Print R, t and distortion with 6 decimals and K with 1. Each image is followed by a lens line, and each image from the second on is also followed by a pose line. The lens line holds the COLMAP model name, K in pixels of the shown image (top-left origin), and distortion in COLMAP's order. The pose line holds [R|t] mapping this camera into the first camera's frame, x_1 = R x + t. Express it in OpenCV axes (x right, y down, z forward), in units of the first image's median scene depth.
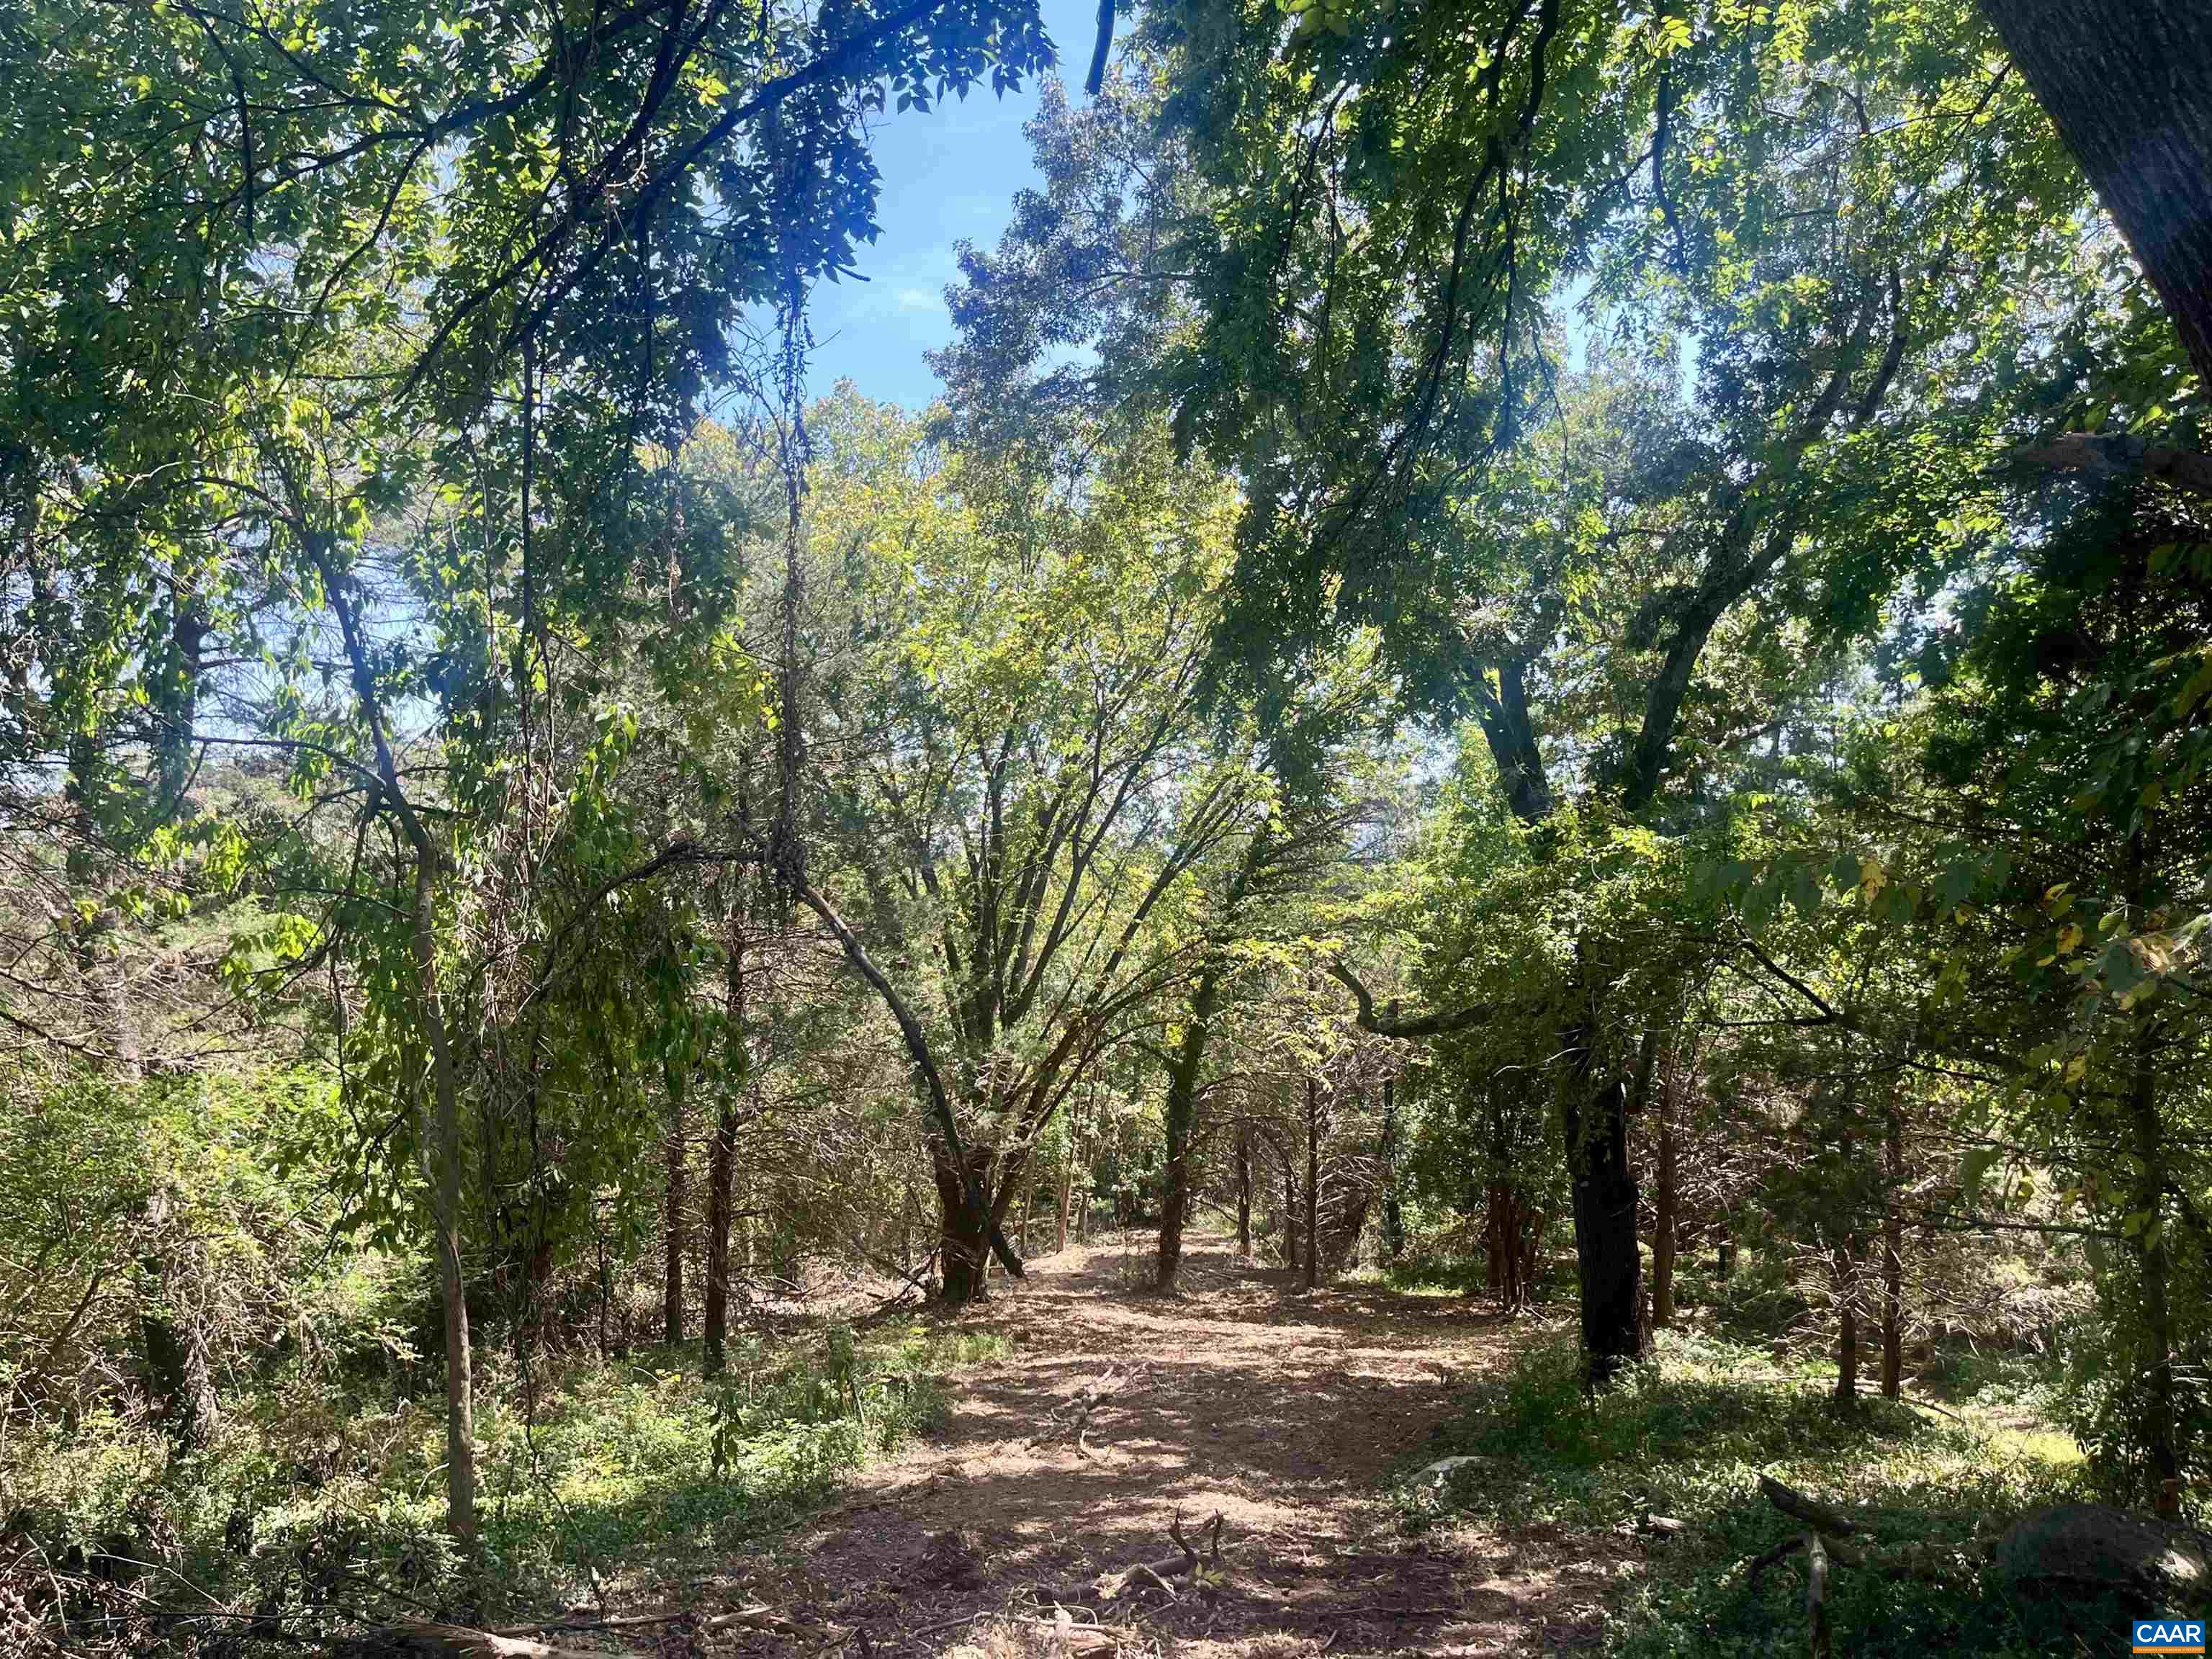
lens RADIAL K [[1677.8, 0, 1098.0], [0, 1677.8, 823.6], [0, 0, 1]] dist [0.054470, -0.000021]
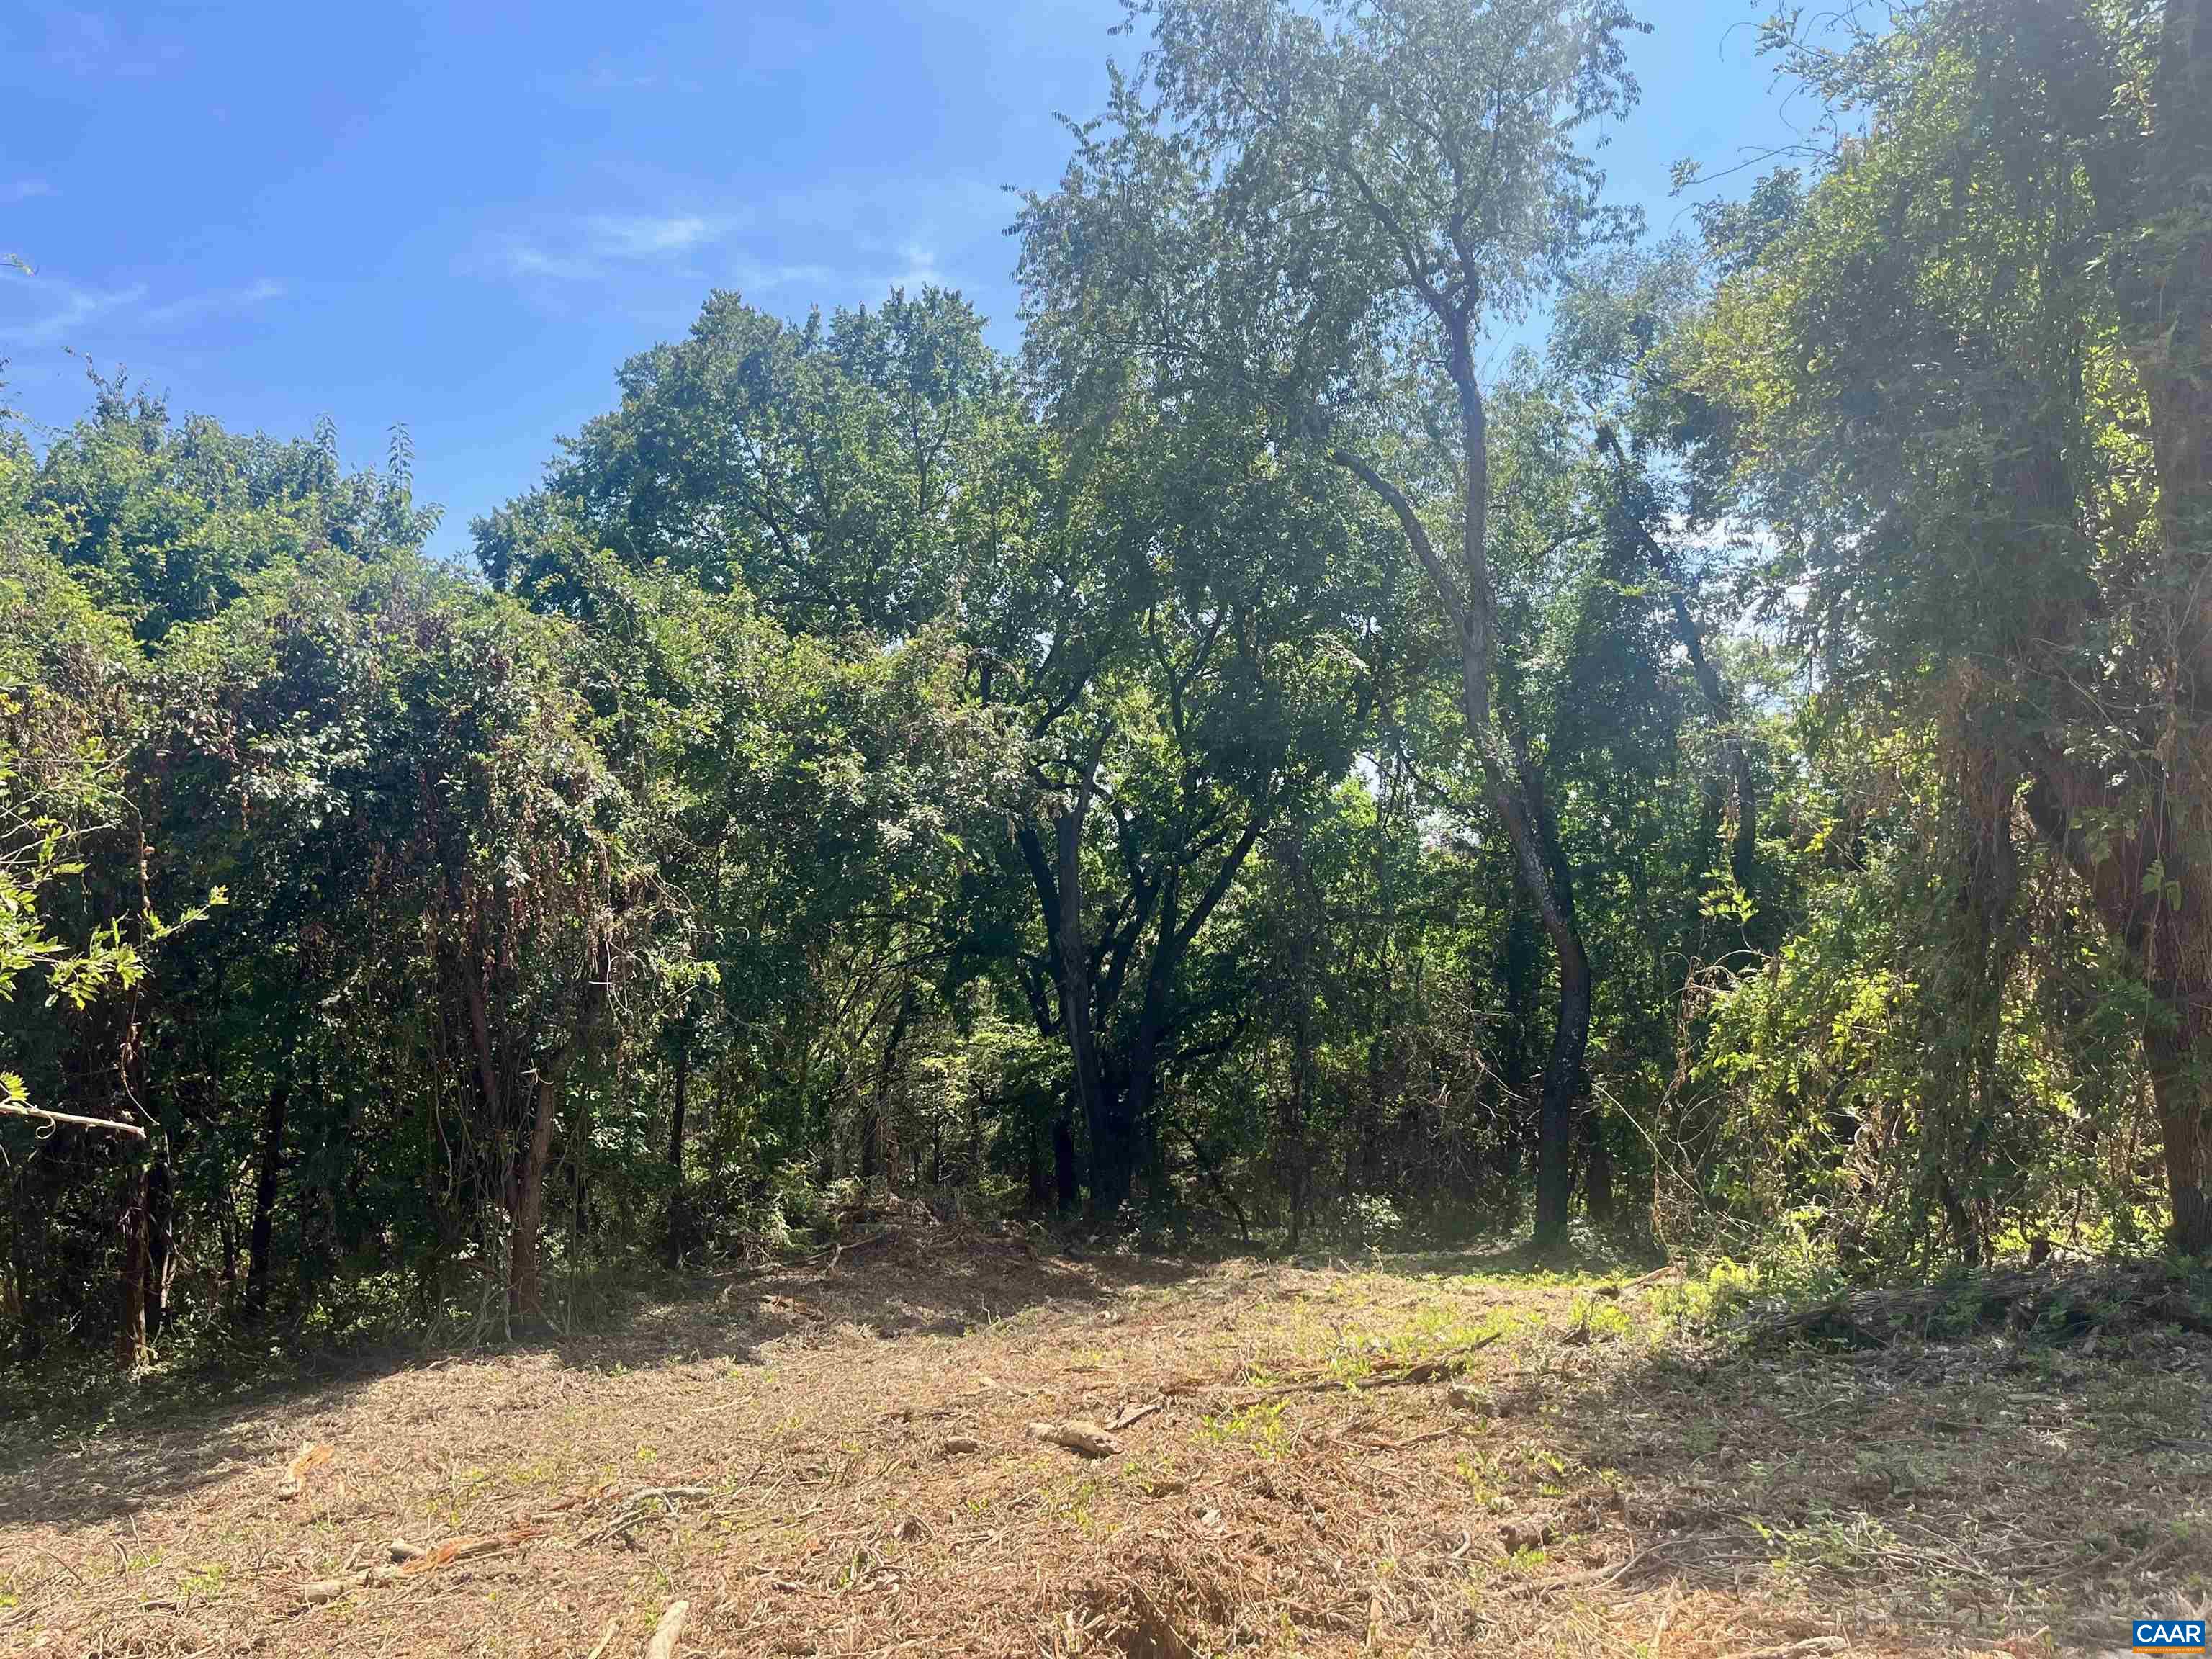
lens RADIAL K [[1677.8, 0, 1105.1], [0, 1677.8, 820.6], [0, 0, 1]] dist [0.054470, -0.000021]
pose [[0.963660, -0.006012, 0.267066, -0.183986], [0.006631, 0.999977, -0.001413, -0.161904], [-0.267051, 0.003132, 0.963677, -0.822688]]
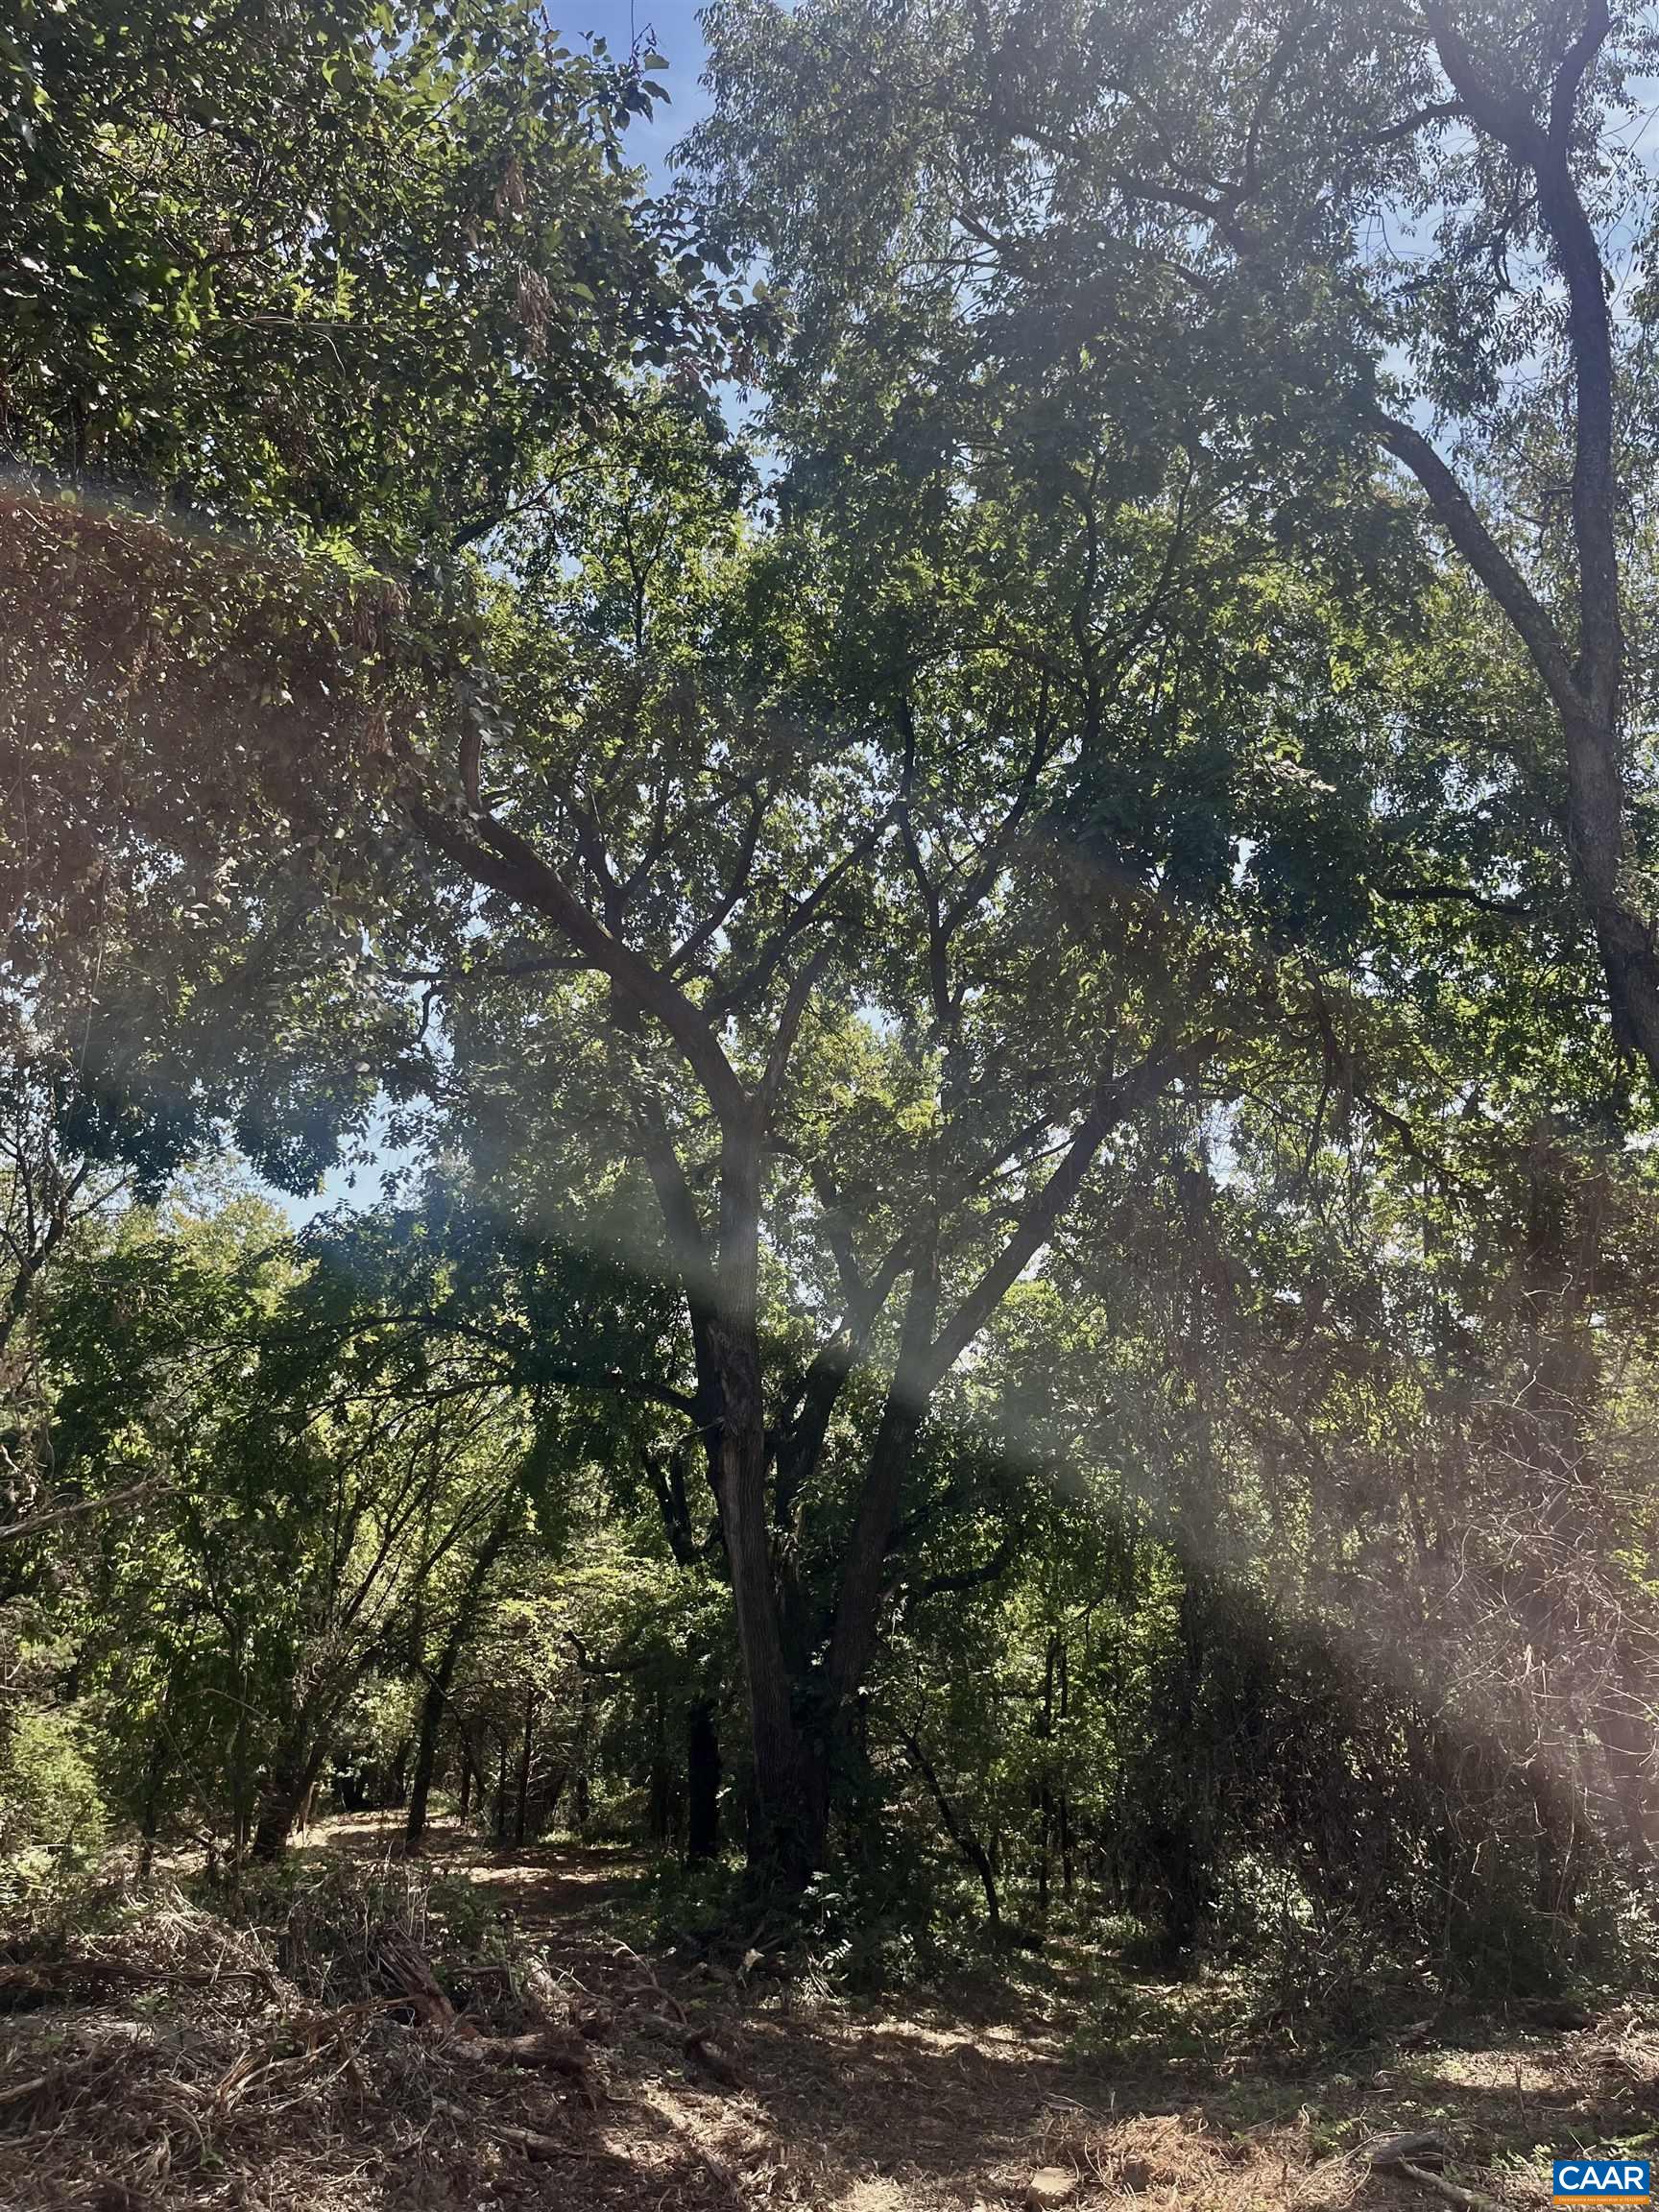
lens RADIAL K [[1677.8, 0, 840.5], [0, 1677.8, 1122.0], [0, 0, 1]] dist [0.054470, -0.000021]
pose [[0.950826, 0.088983, 0.296668, -0.078376], [-0.043270, 0.986611, -0.157244, -0.087969], [-0.306688, 0.136675, 0.941946, -0.408322]]
